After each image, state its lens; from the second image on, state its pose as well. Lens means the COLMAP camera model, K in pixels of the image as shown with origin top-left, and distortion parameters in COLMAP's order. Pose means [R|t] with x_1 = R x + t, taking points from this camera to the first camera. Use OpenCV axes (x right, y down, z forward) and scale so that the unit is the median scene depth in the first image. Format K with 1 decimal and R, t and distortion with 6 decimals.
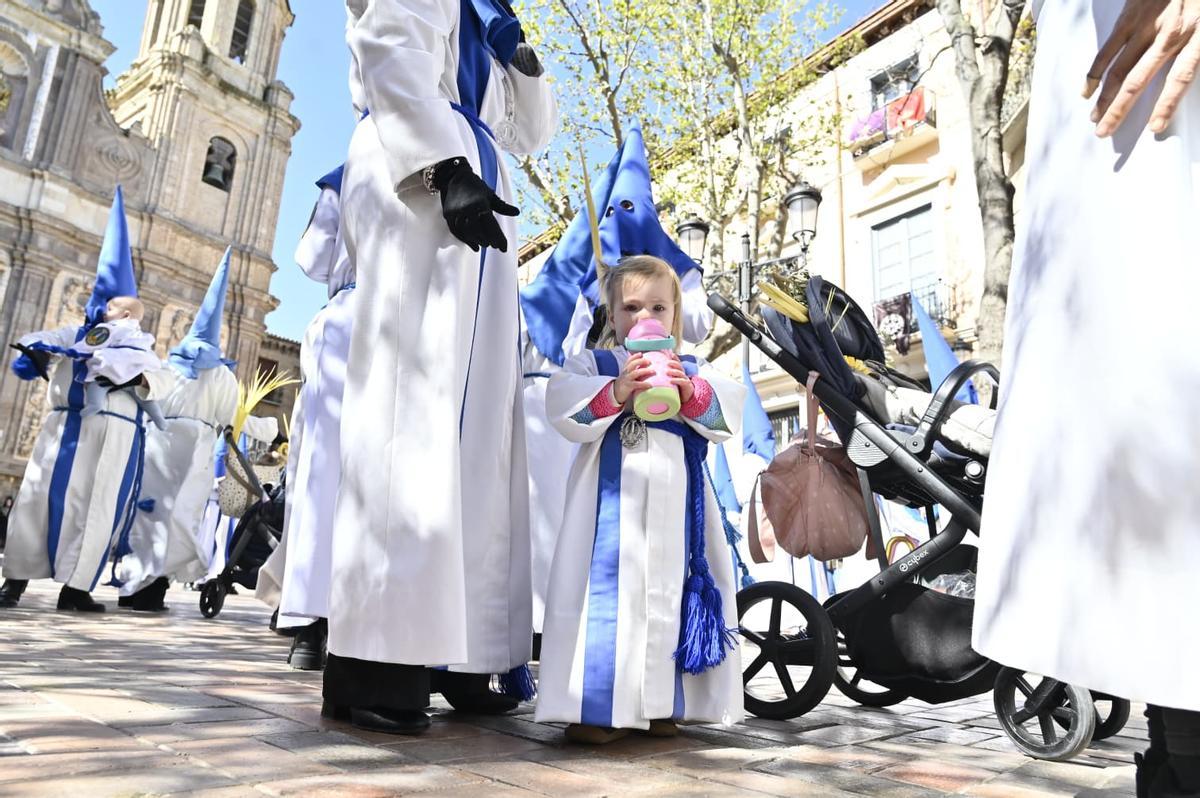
lens RADIAL K [[796.3, 0, 592.1], [0, 796.3, 400.9], [0, 0, 1]] dist [-0.012222, 0.003123]
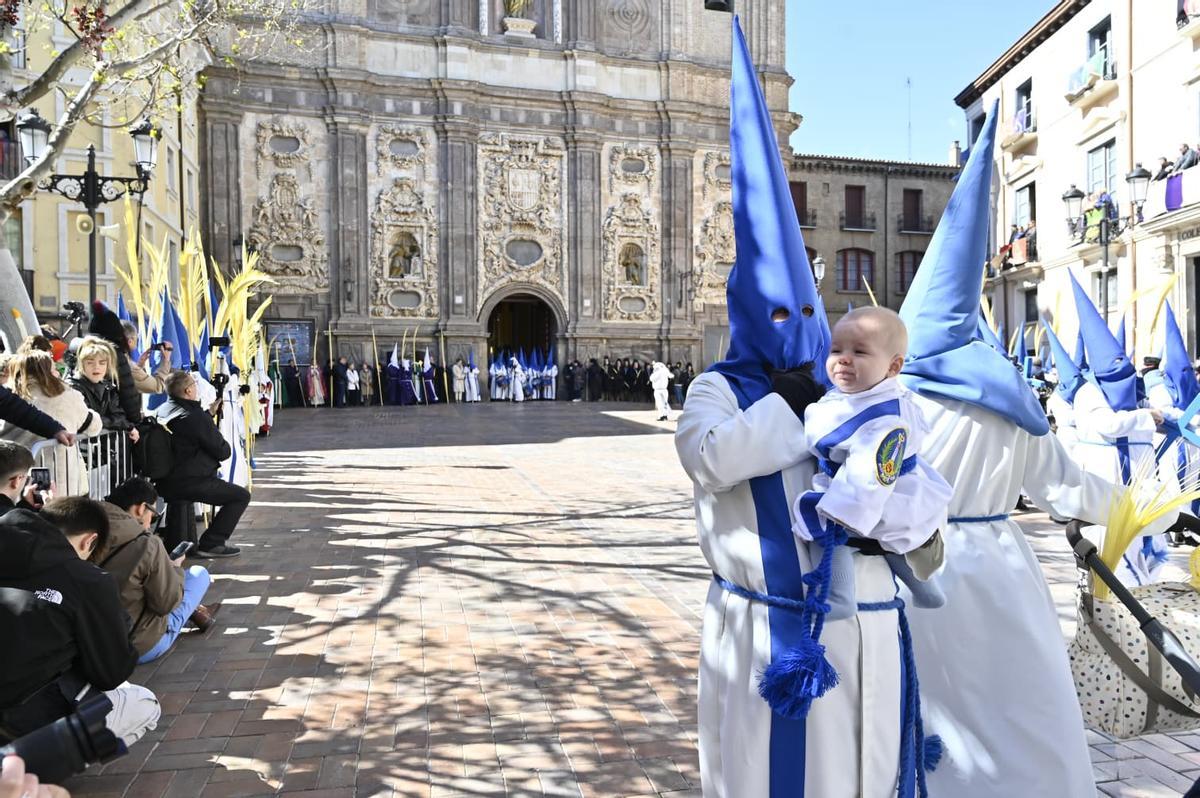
lens RADIAL K [[793.8, 0, 593.2], [0, 793.8, 403.8], [0, 0, 1]] dist [-0.007902, -0.002607]
pose [[0.795818, -0.045823, -0.603800, -0.051317], [0.193719, 0.963996, 0.182165, -0.021180], [0.573713, -0.261938, 0.776042, 0.068191]]
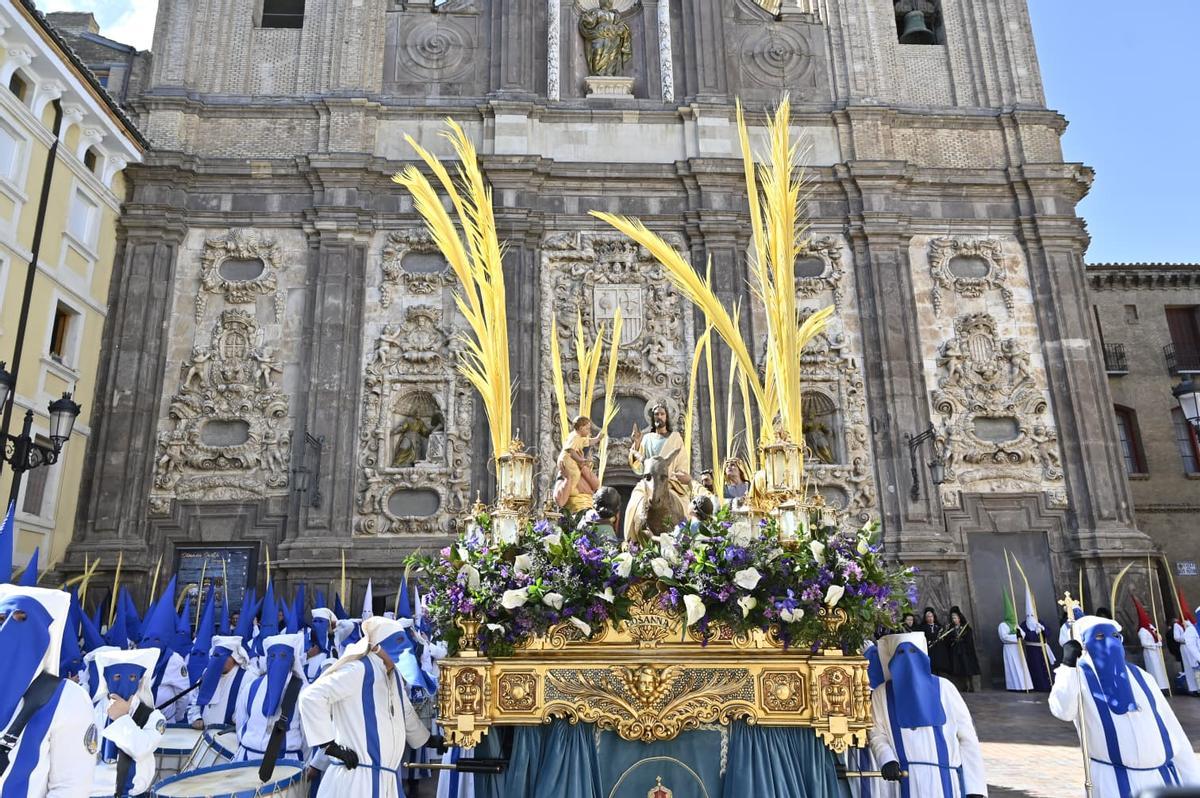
lens RADIAL K [[840.5, 0, 596.9], [0, 840.5, 397.5], [0, 0, 1]] dist [-0.008025, 0.002695]
pose [[0.641062, -0.276630, -0.715902, -0.274512], [0.236198, 0.958623, -0.158912, 0.037581], [0.730240, -0.067222, 0.679876, 0.399862]]
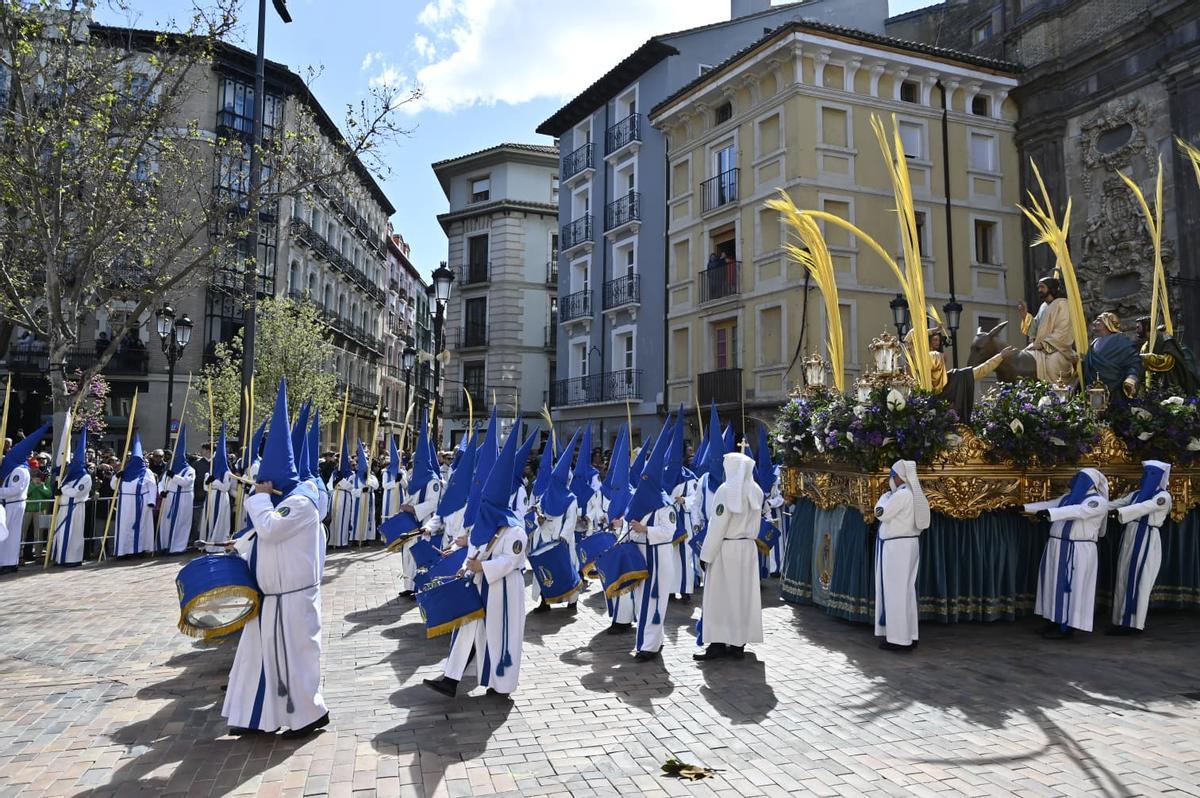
lens RADIAL K [[793.8, 0, 593.2], [0, 793.8, 403.8], [0, 0, 1]] dist [-0.007902, -0.002607]
pose [[-0.543385, -0.113346, -0.831796, -0.106972], [0.171006, 0.955122, -0.241864, 0.080880], [0.821882, -0.273668, -0.499616, 0.541811]]
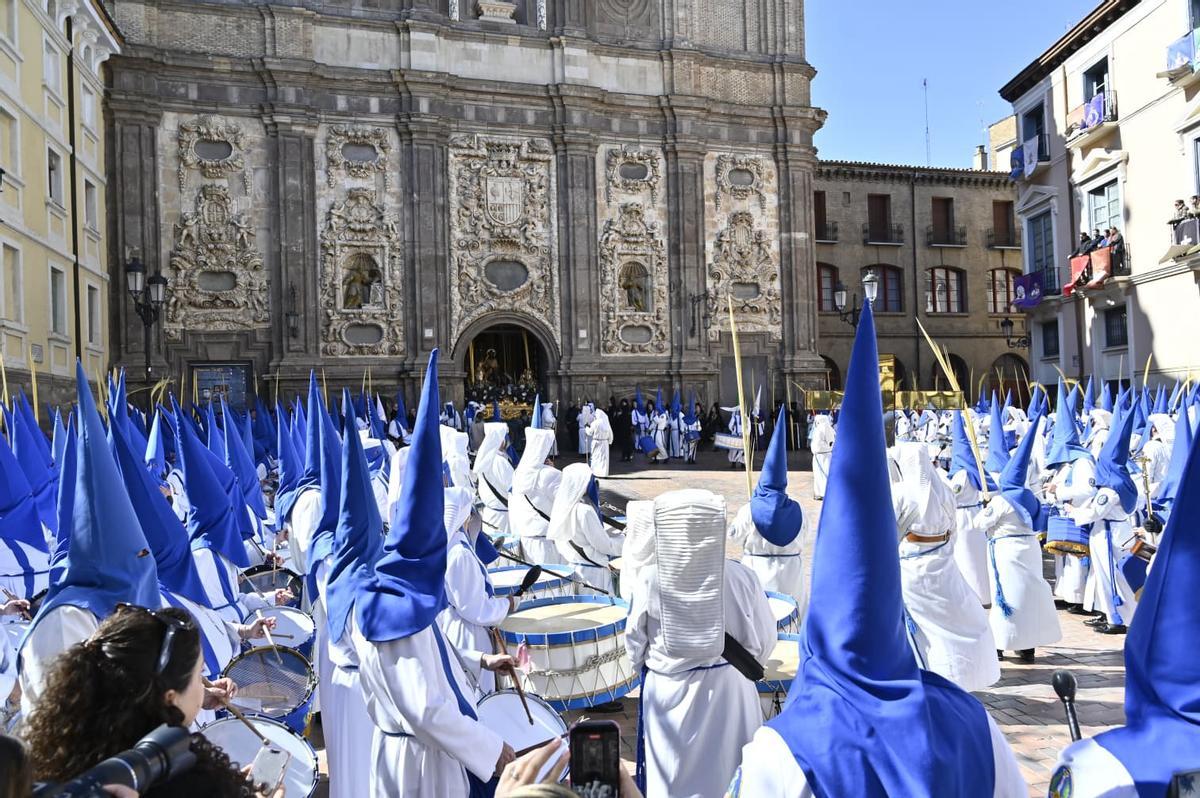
lens RADIAL K [[796.3, 0, 592.1], [0, 796.3, 400.9], [0, 0, 1]] dist [-0.012222, 0.003123]
pose [[0.802759, -0.081512, -0.590706, -0.152703], [0.211157, 0.965283, 0.153760, -0.021904], [0.557665, -0.248164, 0.792101, 0.190063]]
